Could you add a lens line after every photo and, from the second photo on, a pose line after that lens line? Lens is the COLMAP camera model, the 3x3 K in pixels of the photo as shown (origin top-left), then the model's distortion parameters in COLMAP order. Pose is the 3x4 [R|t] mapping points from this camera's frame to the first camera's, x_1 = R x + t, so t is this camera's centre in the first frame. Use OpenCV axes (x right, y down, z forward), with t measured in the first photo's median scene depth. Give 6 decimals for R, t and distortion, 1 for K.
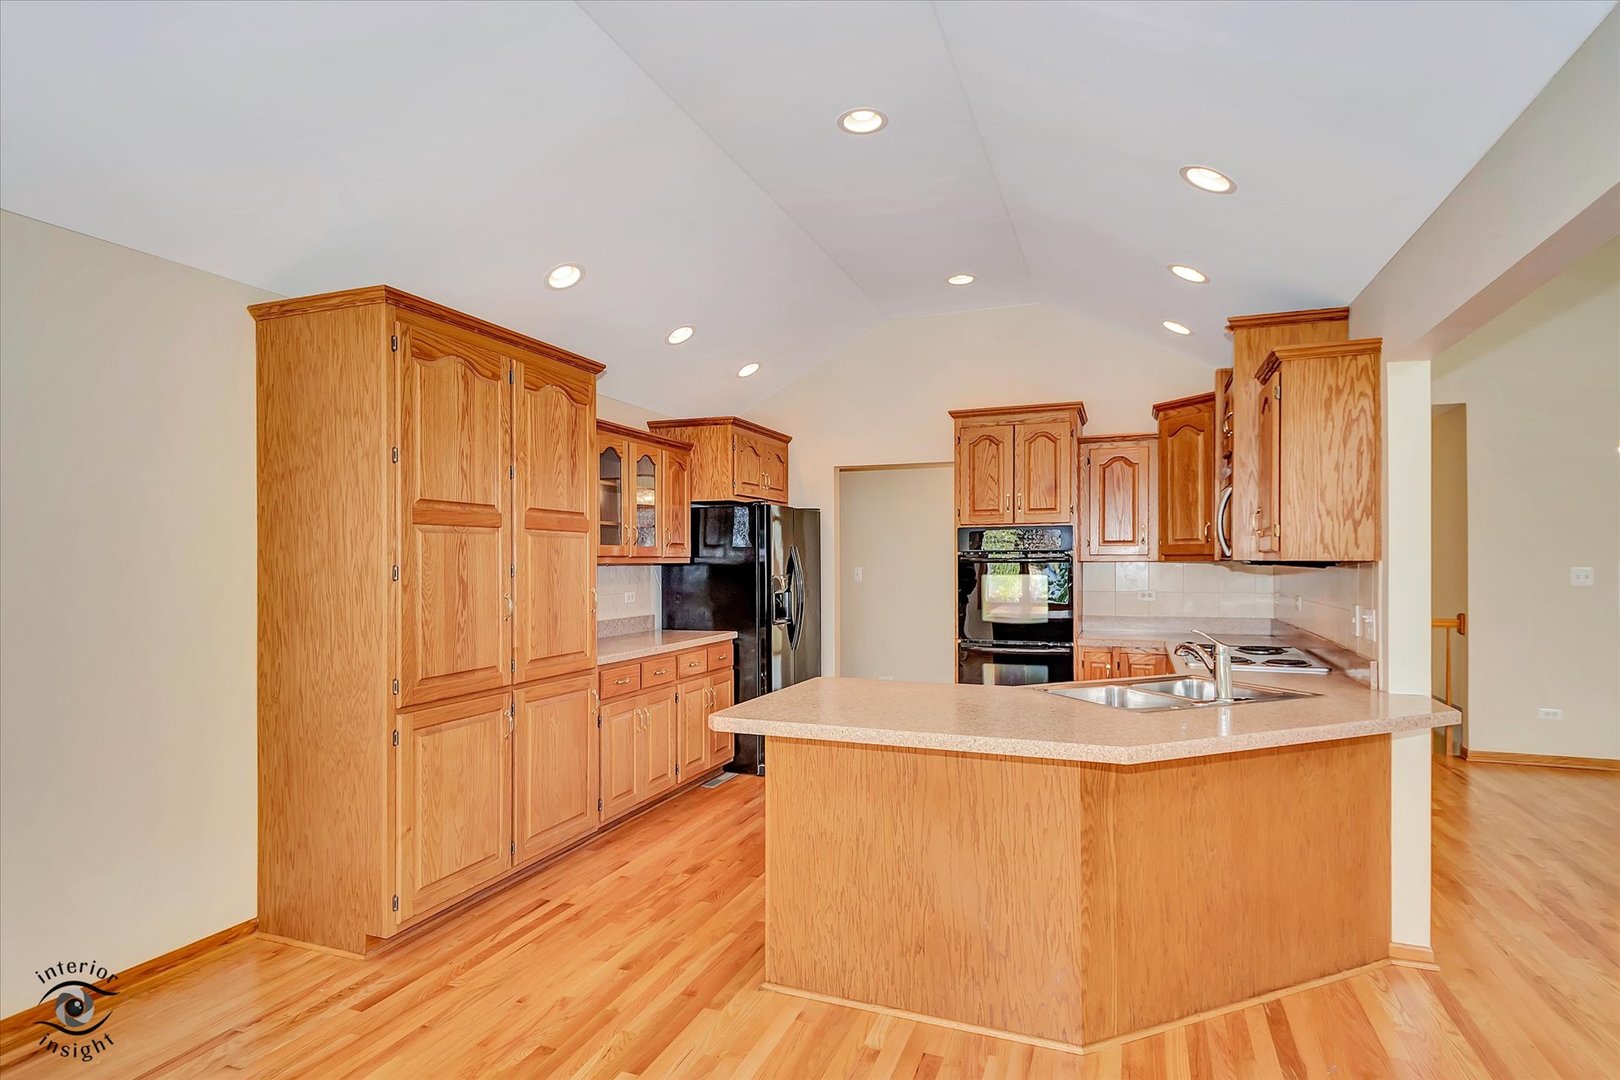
lens RADIAL K [[845.0, 0, 805.9], [0, 845.0, 552.3], [0, 0, 1]] dist [0.019137, -0.009501]
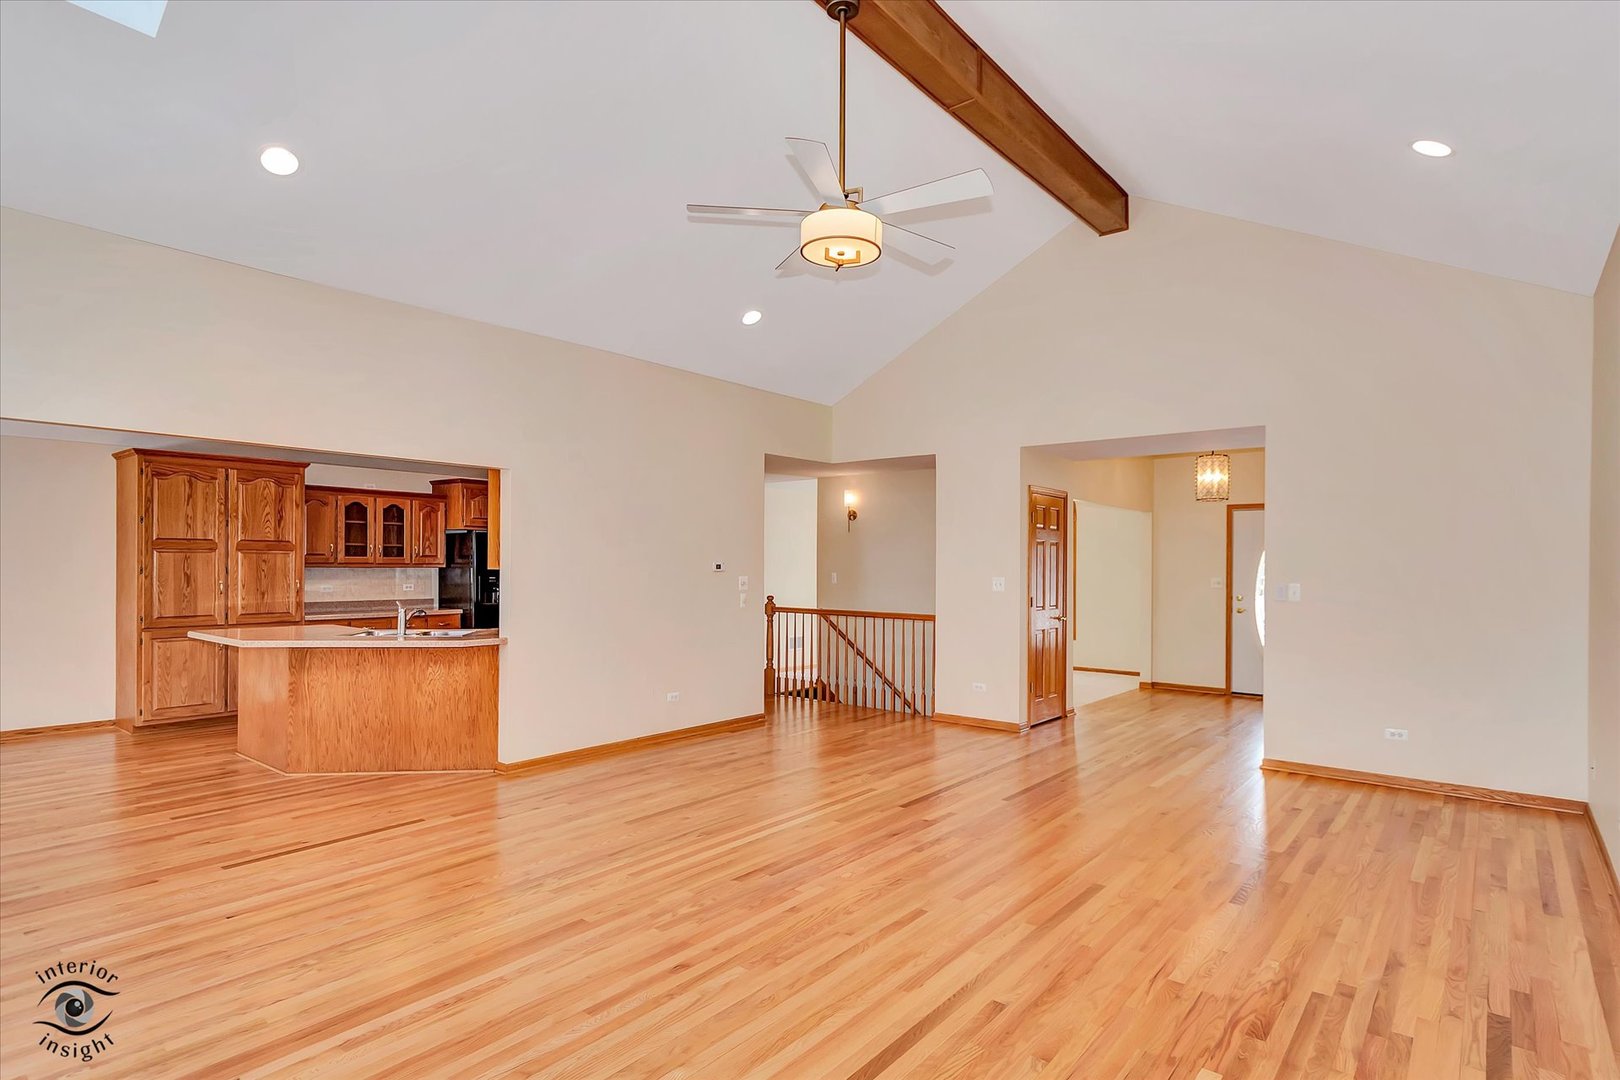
lens RADIAL K [[845.0, 0, 804.1], [0, 845.0, 559.9], [0, 0, 1]] dist [0.019137, -0.009501]
pose [[0.950372, 0.006743, -0.311042, 1.732029], [-0.005212, 0.999970, 0.005753, -0.024316], [0.311072, -0.003847, 0.950379, -0.573274]]
